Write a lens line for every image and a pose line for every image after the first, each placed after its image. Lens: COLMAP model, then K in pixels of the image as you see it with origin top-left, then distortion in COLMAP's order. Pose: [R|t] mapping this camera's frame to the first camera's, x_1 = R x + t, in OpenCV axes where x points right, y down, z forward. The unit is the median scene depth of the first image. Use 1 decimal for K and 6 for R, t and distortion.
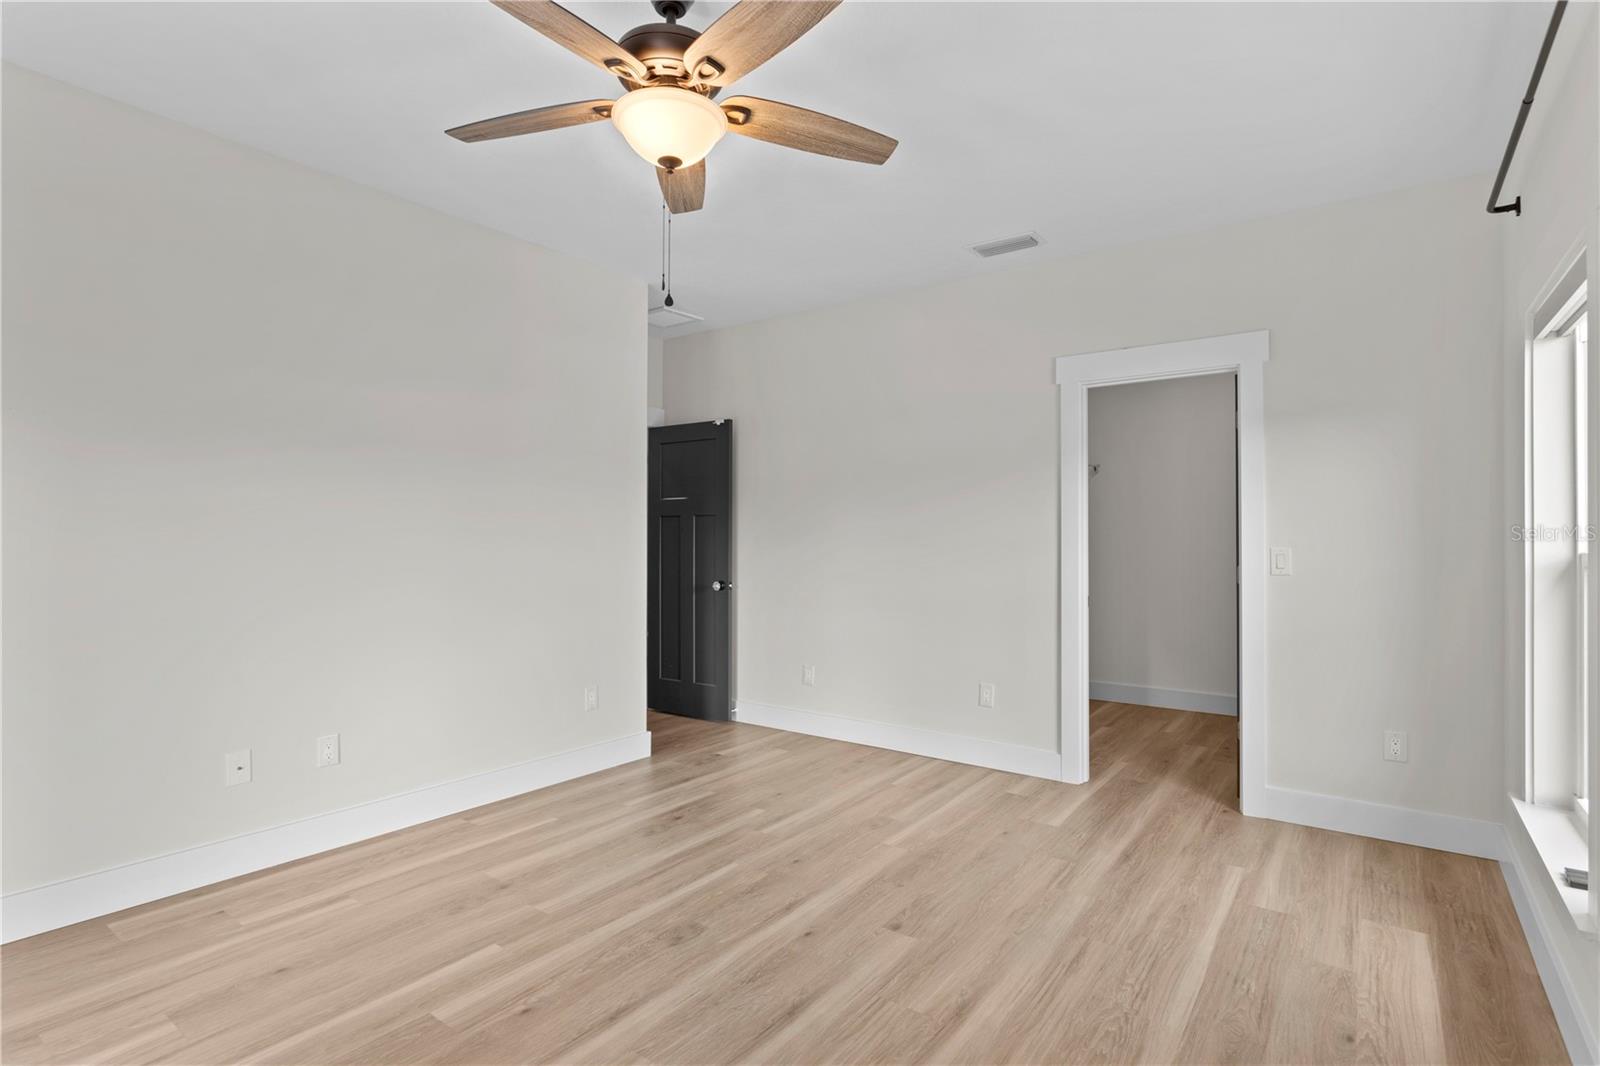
lens RADIAL K [[800.5, 0, 801.3], [0, 800.5, 538.5], [0, 0, 1]] dist [-0.058657, 0.030848]
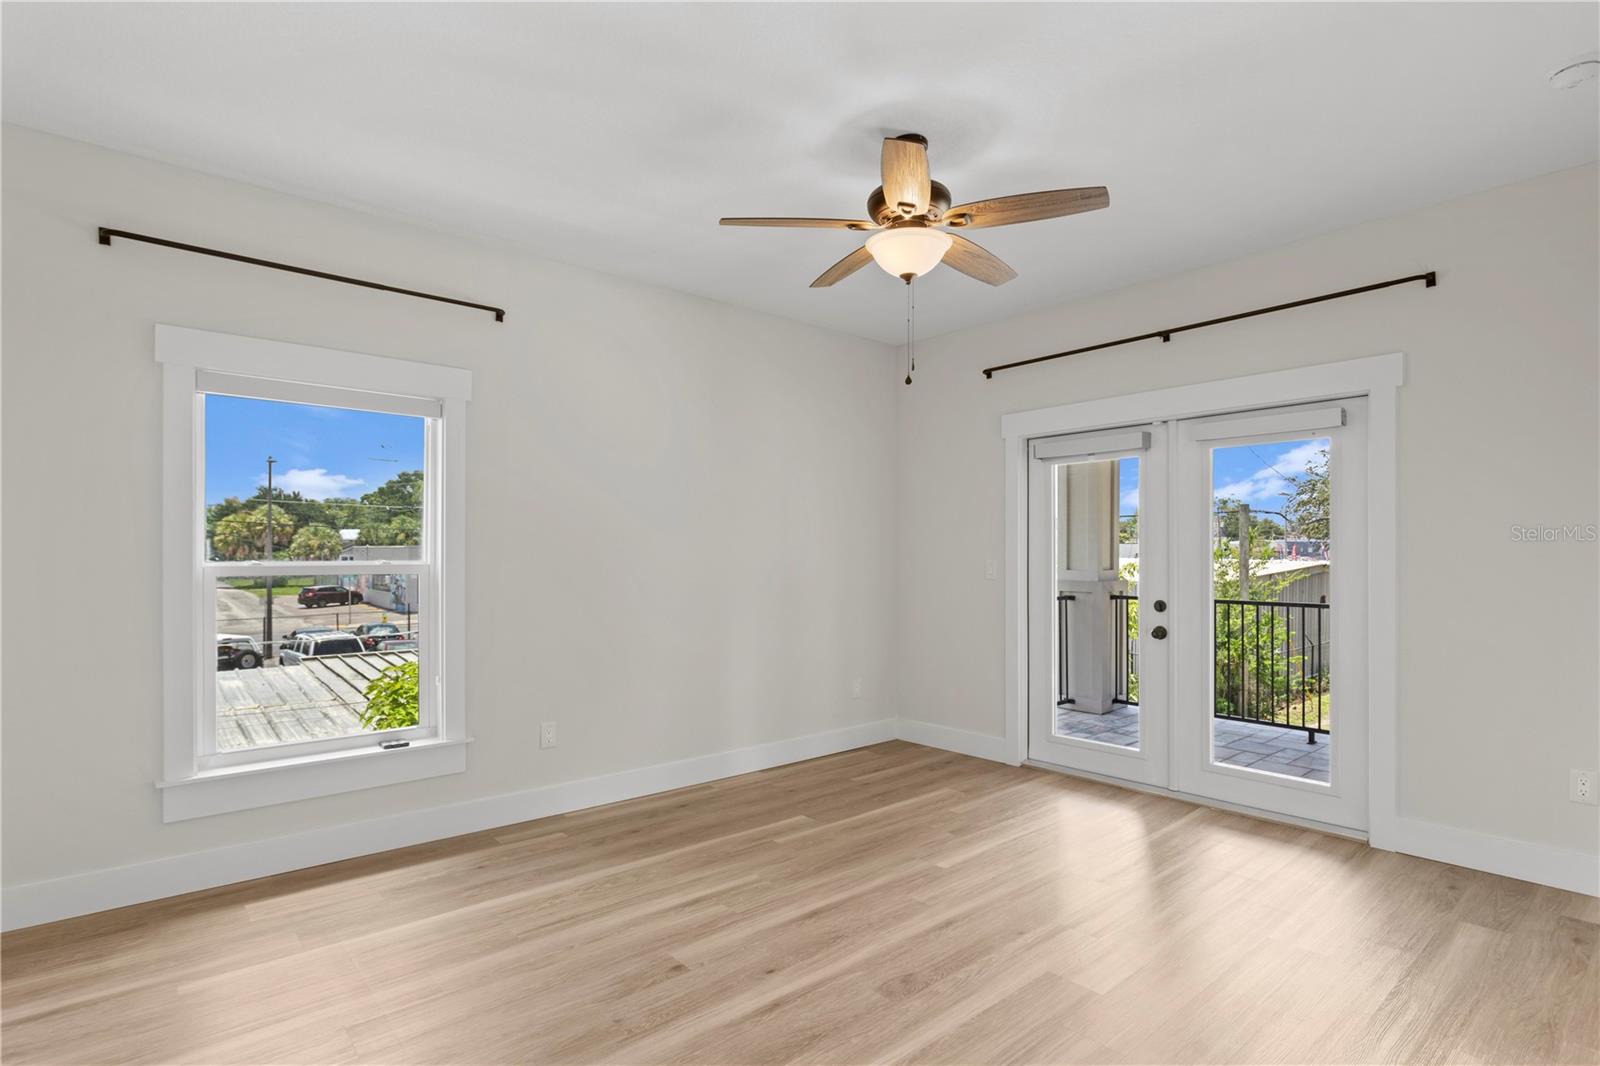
lens RADIAL K [[800.5, 0, 801.3], [0, 800.5, 538.5], [0, 0, 1]] dist [-0.058657, 0.030848]
pose [[-0.974333, 0.002692, 0.225097, -0.249839], [-0.000309, 0.999912, -0.013295, -0.012285], [-0.225113, -0.013023, -0.974246, 1.969931]]
